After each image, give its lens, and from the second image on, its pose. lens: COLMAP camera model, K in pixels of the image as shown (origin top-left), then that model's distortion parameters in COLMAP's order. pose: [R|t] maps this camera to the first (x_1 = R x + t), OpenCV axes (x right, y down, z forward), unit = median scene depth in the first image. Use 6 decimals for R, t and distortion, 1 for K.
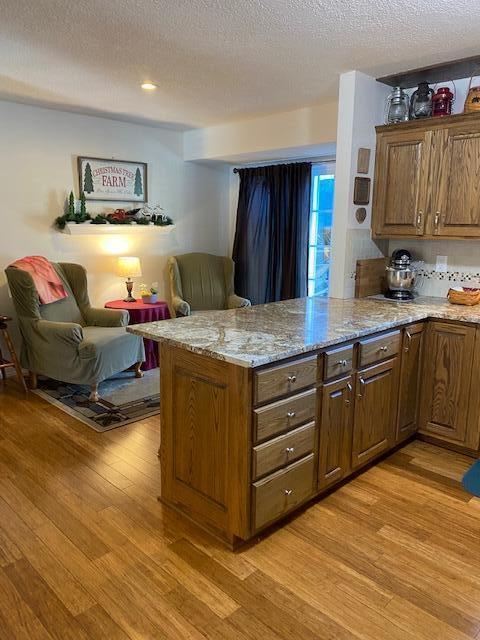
lens RADIAL K [[480.1, 0, 237.8], [0, 480.1, 313.7], [0, 0, 1]] dist [0.003980, -0.001593]
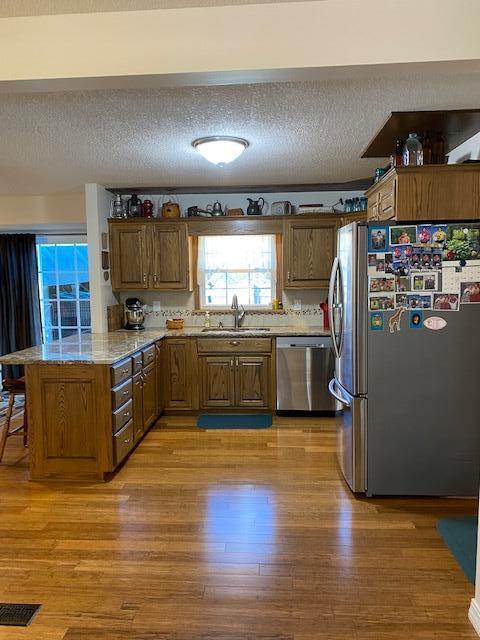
lens RADIAL K [[480.1, 0, 237.8], [0, 480.1, 313.7], [0, 0, 1]] dist [0.003980, -0.001593]
pose [[0.742758, -0.061865, 0.666695, -0.470318], [0.136462, 0.988810, -0.060276, 0.057874], [-0.655506, 0.135749, 0.742889, -0.377739]]
